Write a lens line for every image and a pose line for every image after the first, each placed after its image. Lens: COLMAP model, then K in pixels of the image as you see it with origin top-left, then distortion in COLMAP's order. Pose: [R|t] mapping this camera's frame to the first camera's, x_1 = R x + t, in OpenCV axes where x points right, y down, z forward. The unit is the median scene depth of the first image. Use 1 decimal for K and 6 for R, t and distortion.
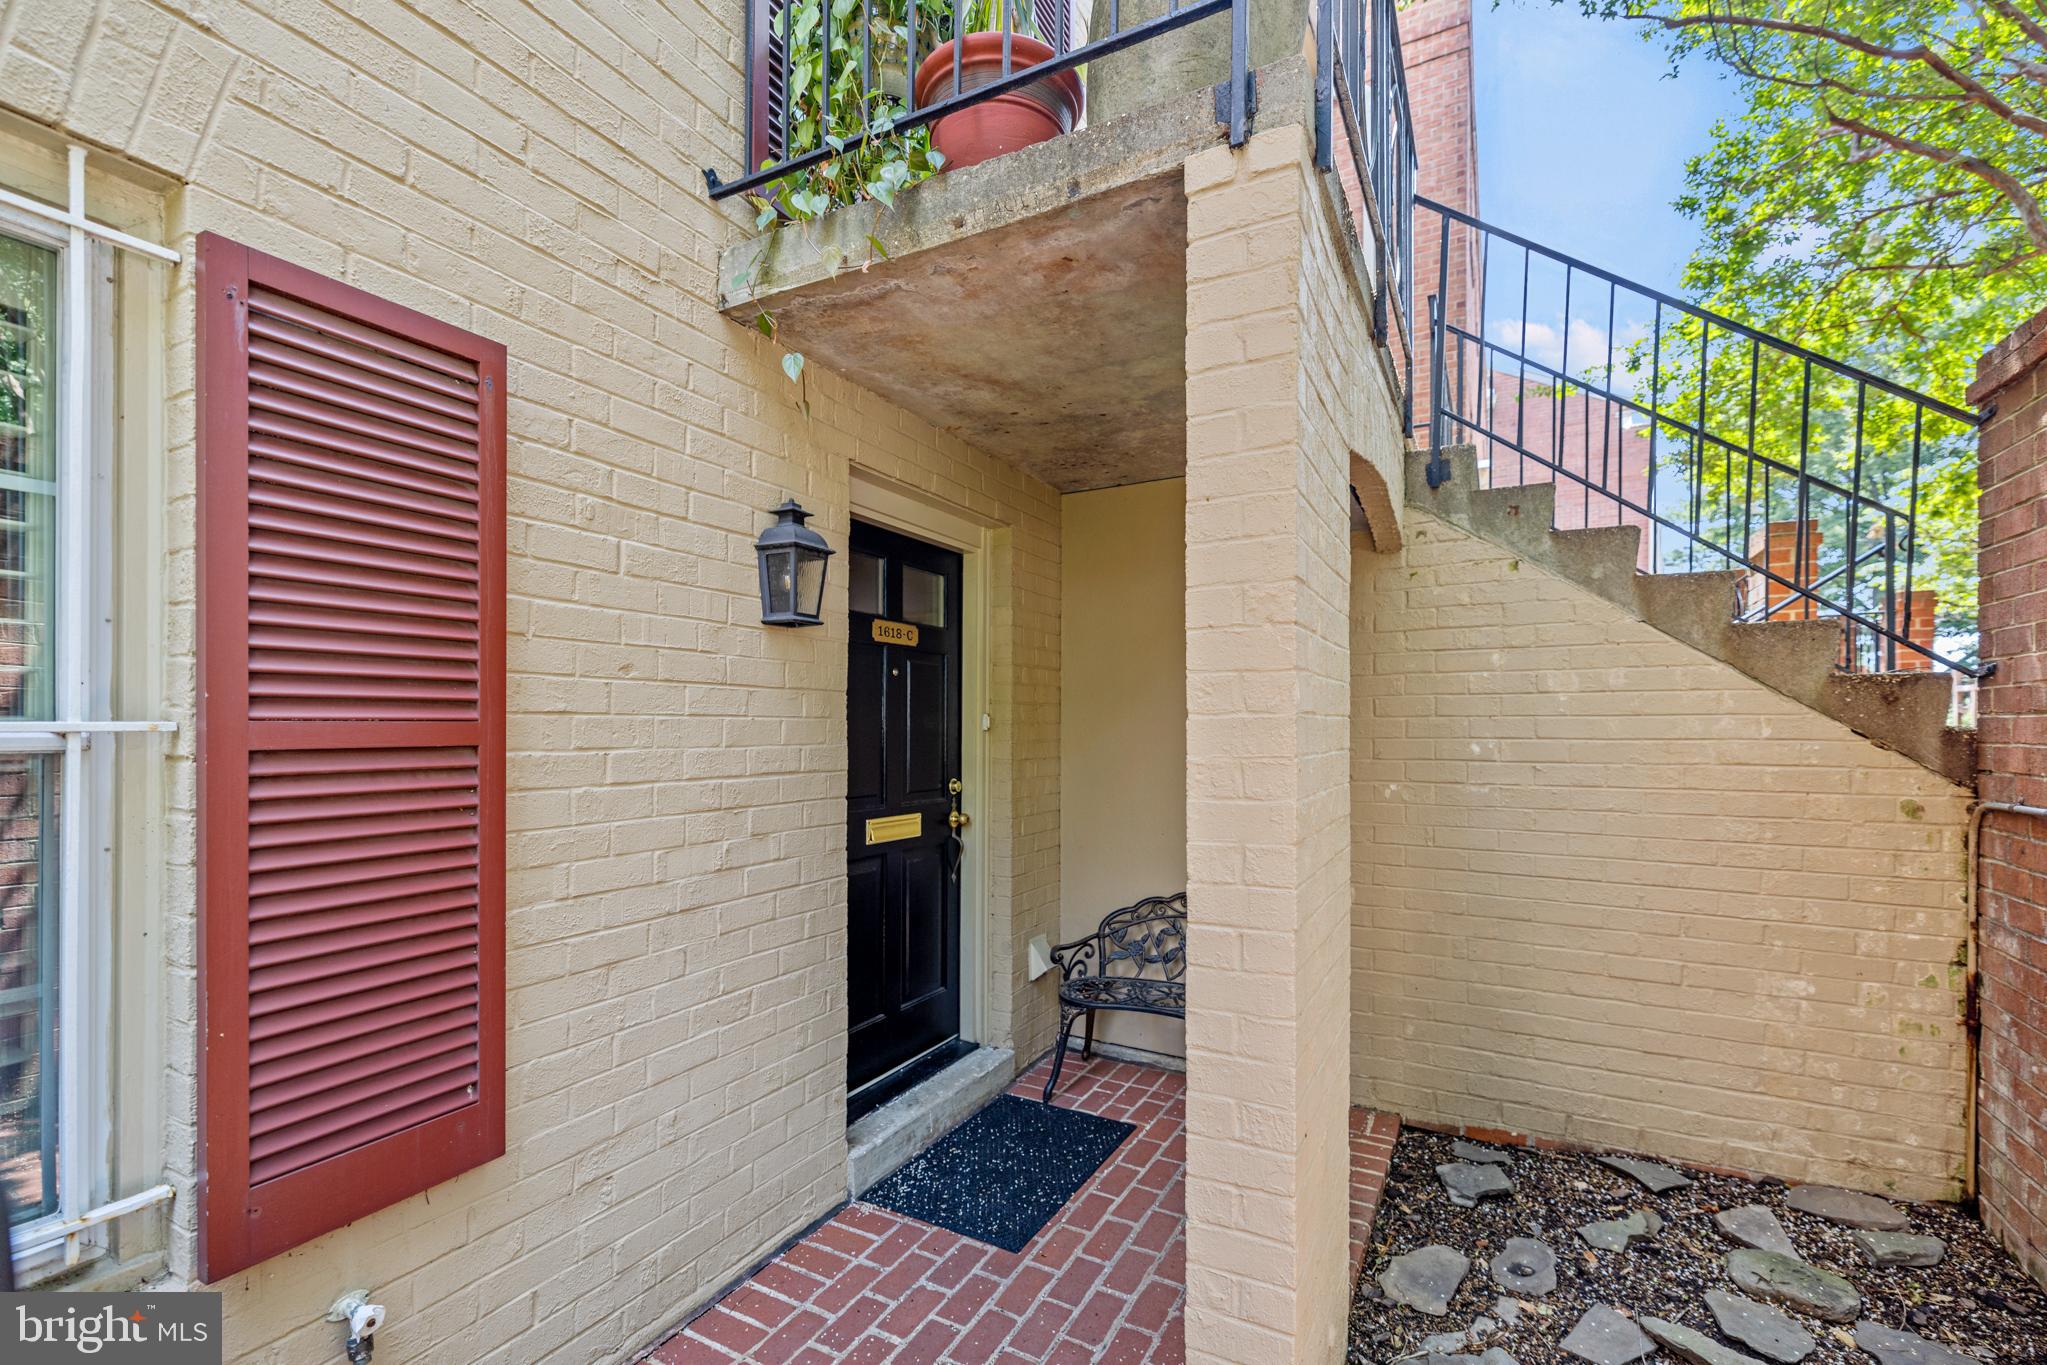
lens RADIAL K [[868.7, 0, 1033.2], [0, 868.7, 730.8], [0, 0, 1]] dist [-0.001406, 0.000948]
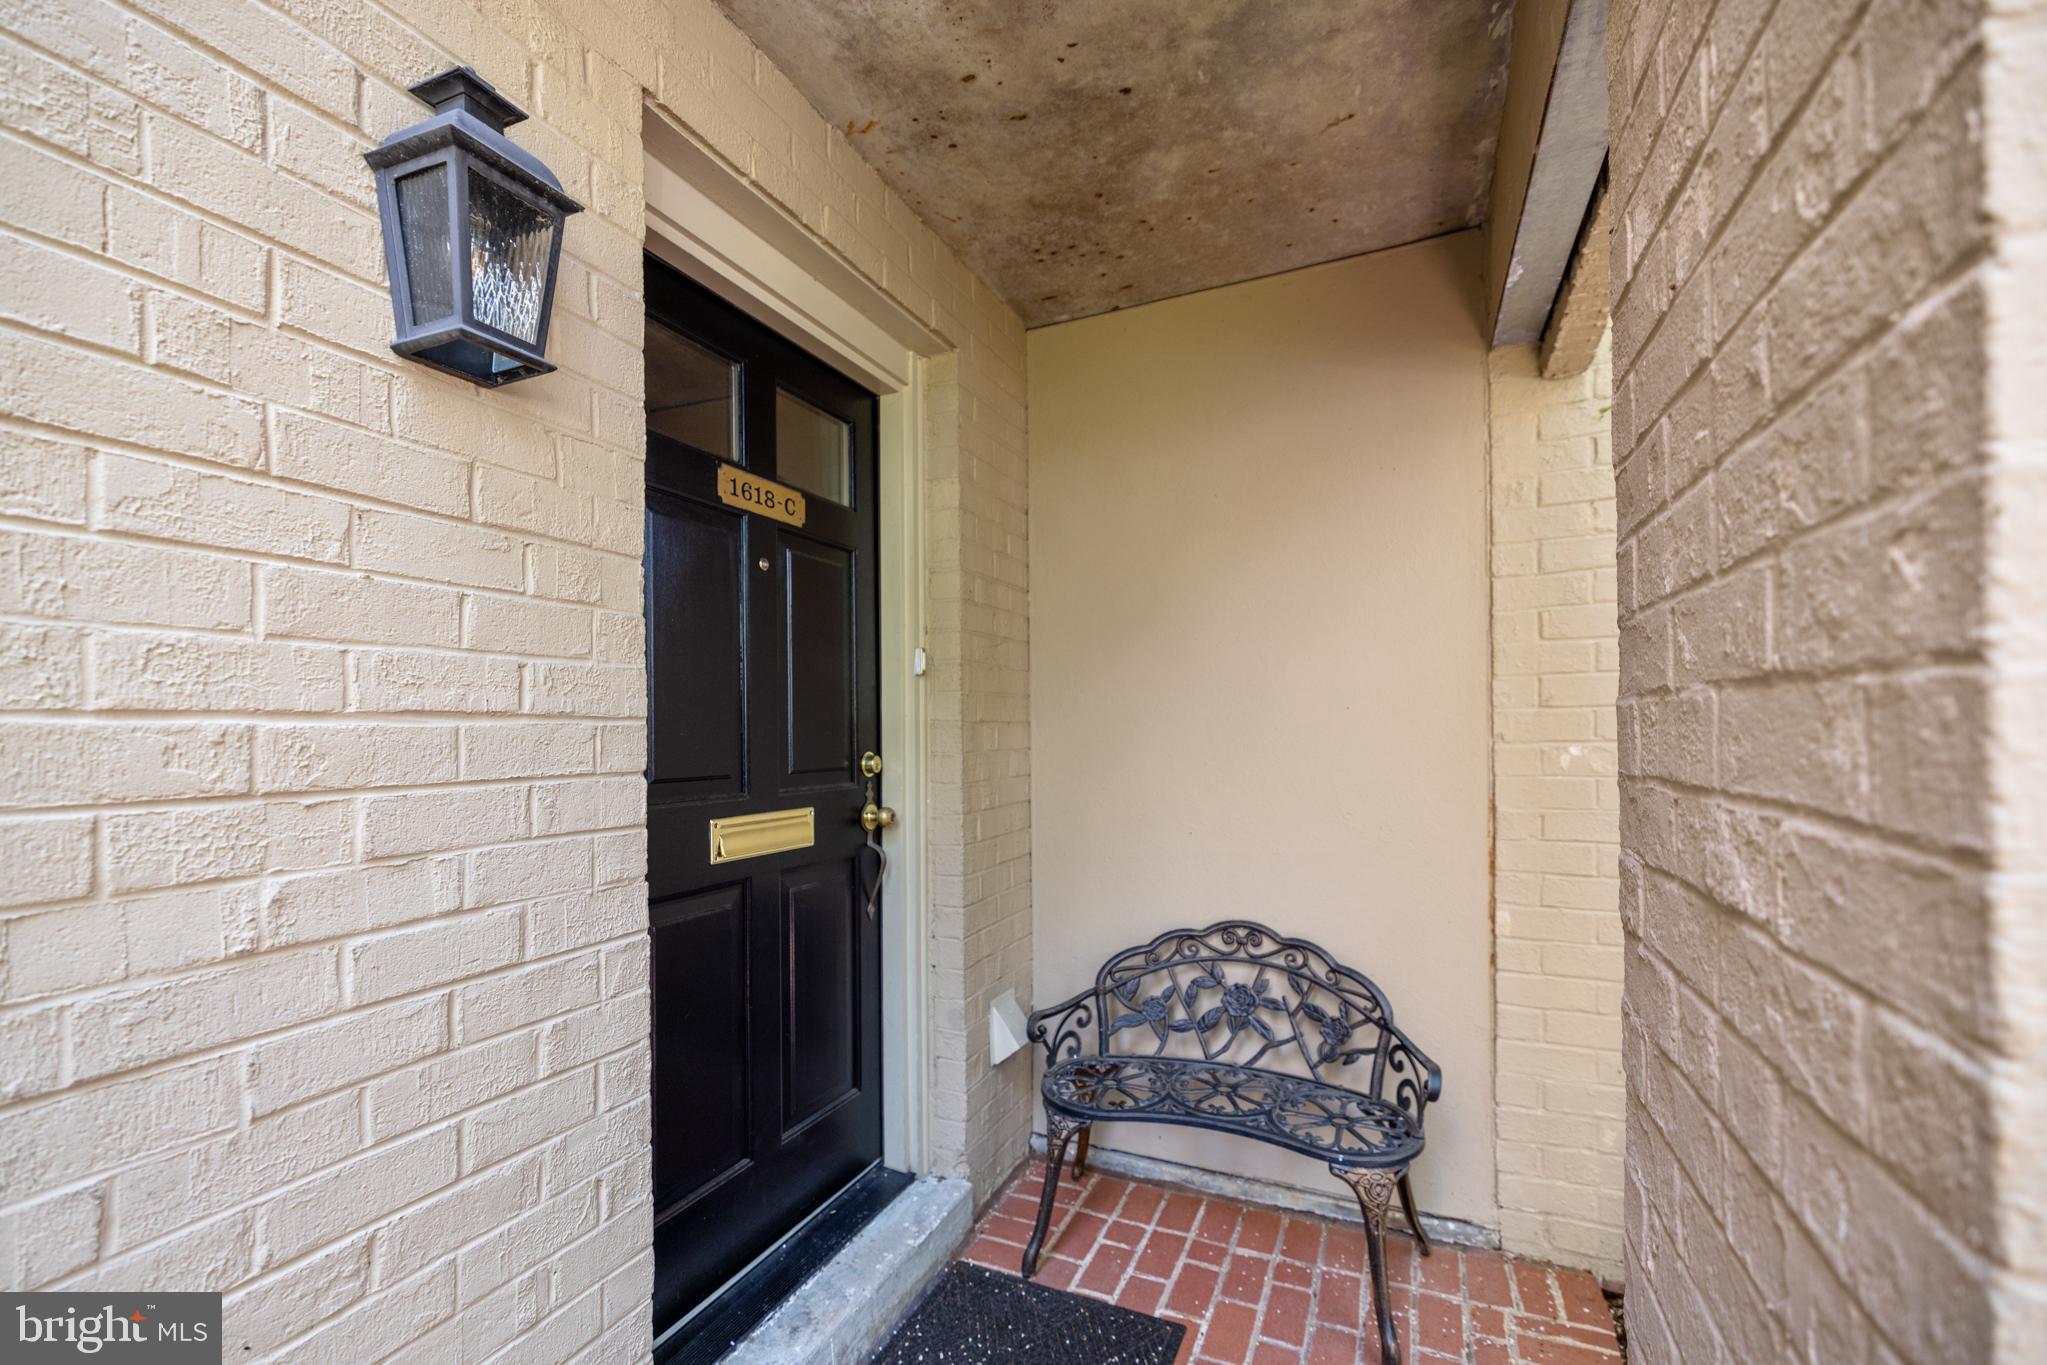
lens RADIAL K [[868.7, 0, 1017.1], [0, 868.7, 725.3], [0, 0, 1]] dist [-0.001406, 0.000948]
pose [[0.997429, -0.012580, 0.070551, -0.030153], [0.013056, 0.999895, -0.006292, 0.042901], [-0.070464, 0.007197, 0.997488, 0.383274]]
